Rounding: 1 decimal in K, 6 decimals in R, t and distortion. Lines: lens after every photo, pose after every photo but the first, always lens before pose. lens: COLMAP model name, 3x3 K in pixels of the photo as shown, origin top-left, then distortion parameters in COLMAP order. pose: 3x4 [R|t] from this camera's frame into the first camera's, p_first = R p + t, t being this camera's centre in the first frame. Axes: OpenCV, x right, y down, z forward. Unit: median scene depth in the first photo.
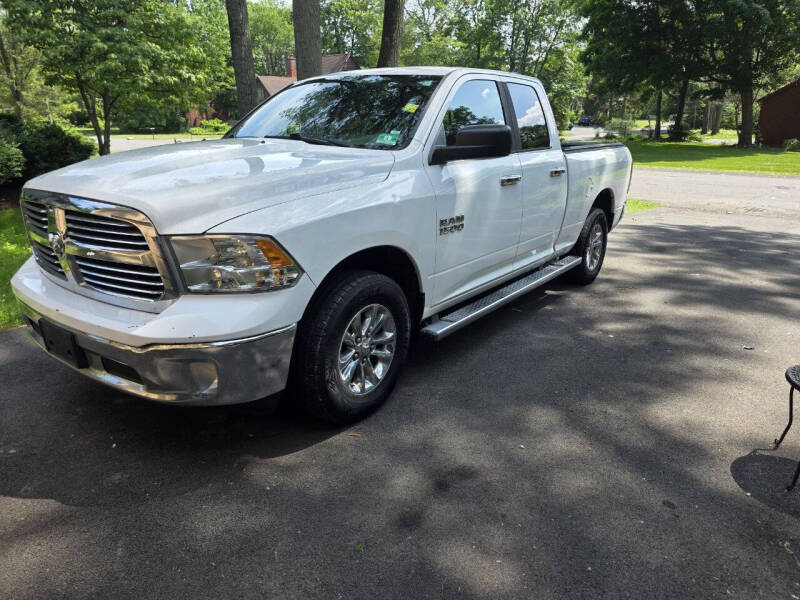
lens RADIAL K [[554.5, 0, 394.7], [0, 554.5, 291.9], [0, 0, 1]] dist [0.050147, -0.040868]
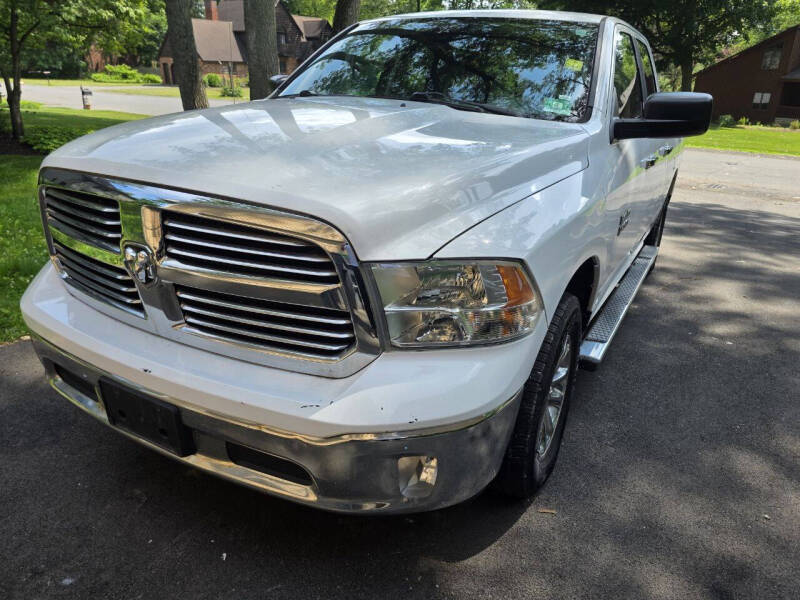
lens RADIAL K [[554.5, 0, 402.7], [0, 554.5, 305.6], [0, 0, 1]] dist [0.050147, -0.040868]
pose [[0.986658, -0.017636, 0.161847, -0.279505], [0.003503, 0.996185, 0.087193, -0.062685], [-0.162767, -0.085462, 0.982956, 0.229023]]
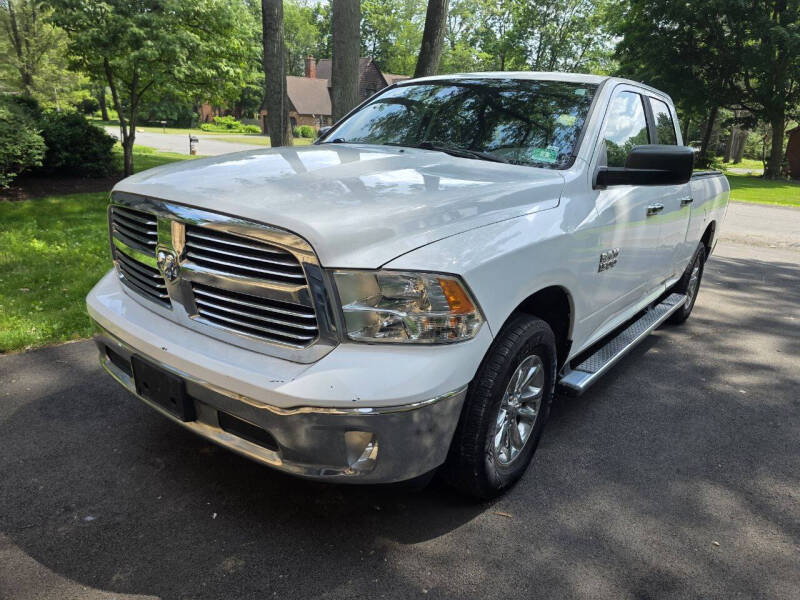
lens RADIAL K [[554.5, 0, 396.7], [0, 554.5, 300.6], [0, 0, 1]] dist [0.050147, -0.040868]
pose [[0.998231, 0.055903, 0.020228, -0.194381], [-0.055918, 0.998435, 0.000175, -0.036019], [-0.020186, -0.001306, 0.999795, 0.133636]]
